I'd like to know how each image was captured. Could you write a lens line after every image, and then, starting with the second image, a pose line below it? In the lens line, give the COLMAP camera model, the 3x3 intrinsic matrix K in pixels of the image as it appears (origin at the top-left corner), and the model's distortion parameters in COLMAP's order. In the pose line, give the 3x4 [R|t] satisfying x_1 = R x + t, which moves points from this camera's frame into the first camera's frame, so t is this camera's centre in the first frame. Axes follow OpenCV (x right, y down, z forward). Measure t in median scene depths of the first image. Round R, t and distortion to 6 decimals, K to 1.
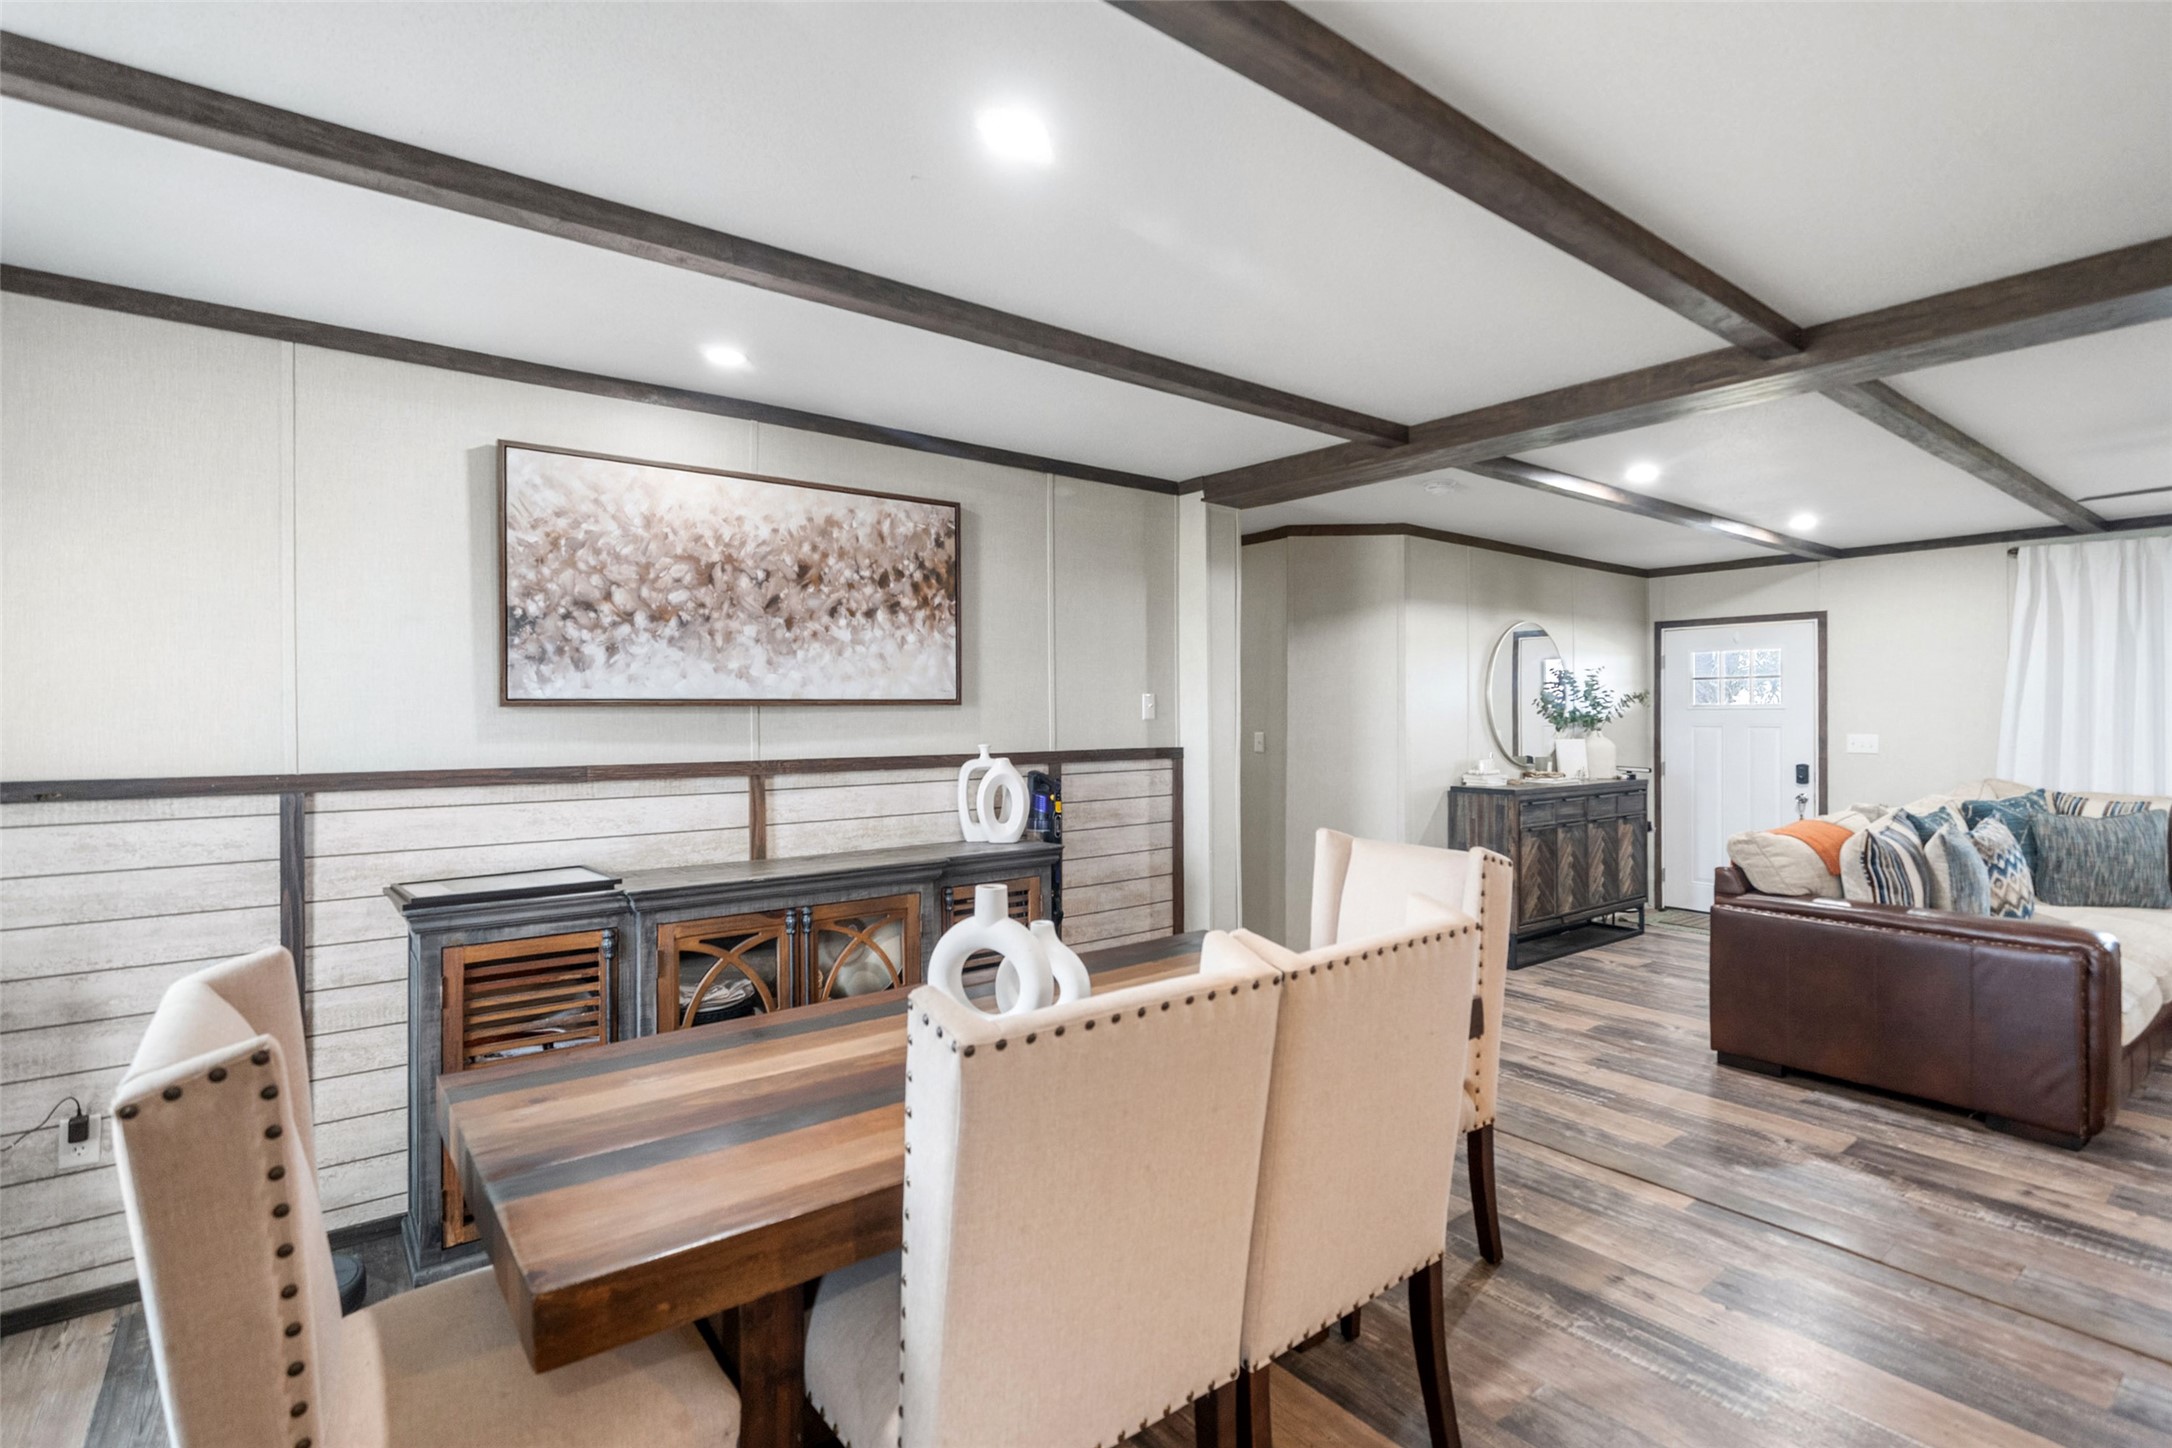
lens RADIAL K [[1055.2, 0, 1079.0], [0, 1055.2, 718.3], [0, 0, 1]] dist [0.003507, 0.000648]
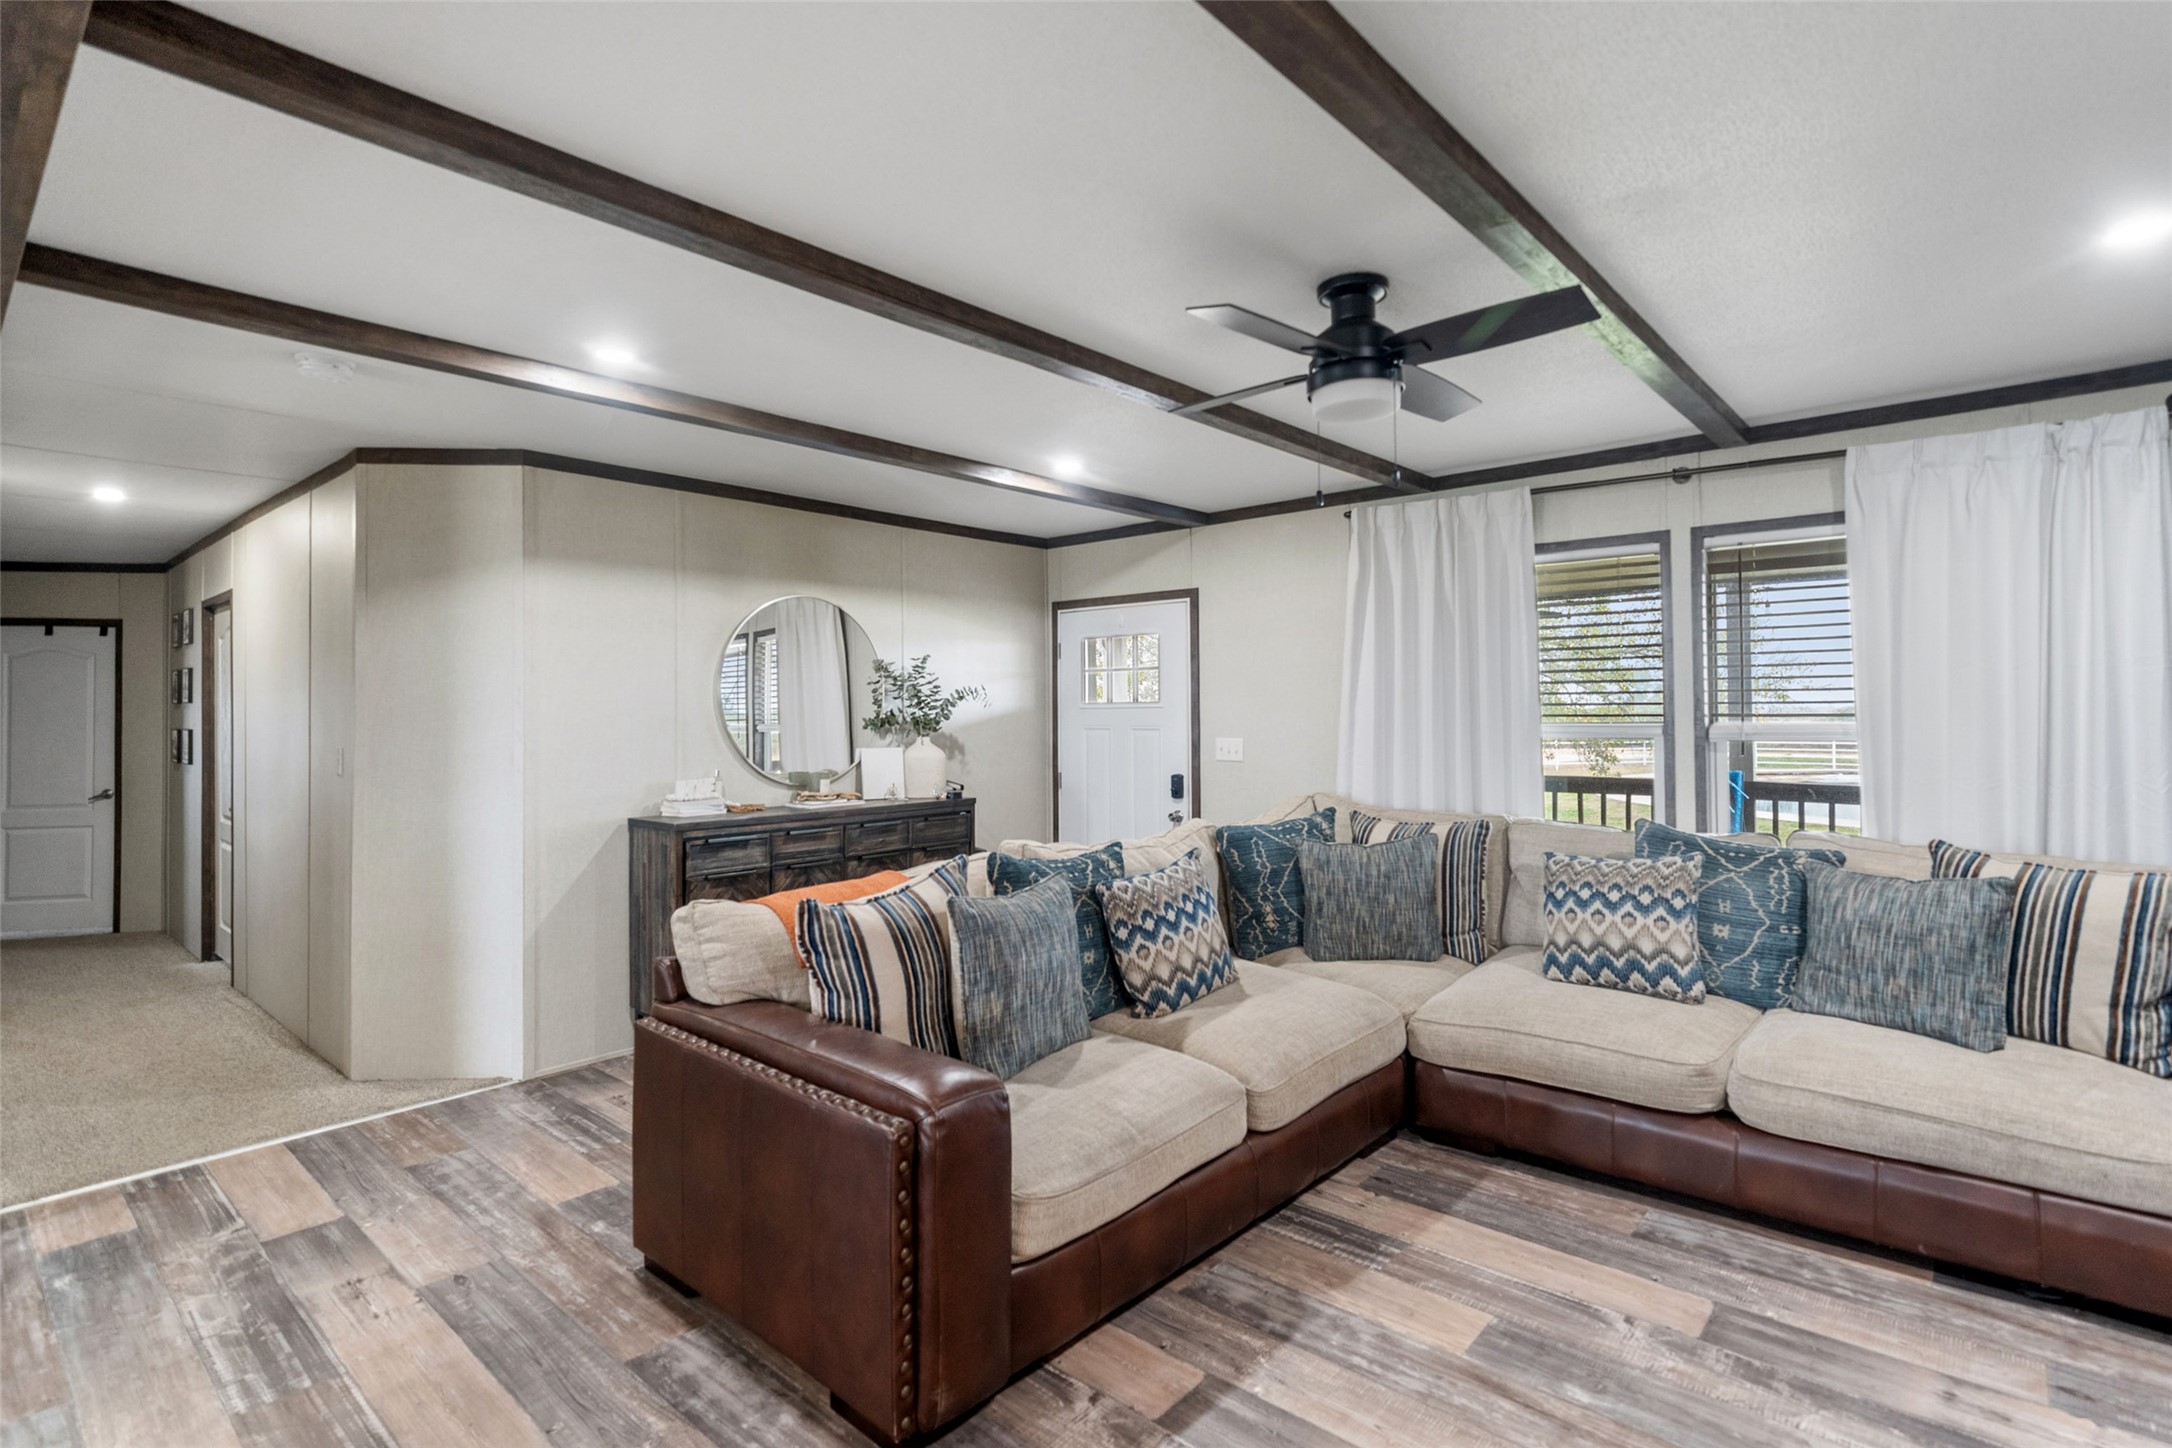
lens RADIAL K [[1055.2, 0, 1104.9], [0, 1055.2, 714.8], [0, 0, 1]] dist [0.003507, 0.000648]
pose [[0.983896, -0.008140, 0.178554, 0.613496], [0.008159, 0.999967, 0.000628, -0.005122], [-0.178553, 0.000839, 0.983930, 0.256094]]
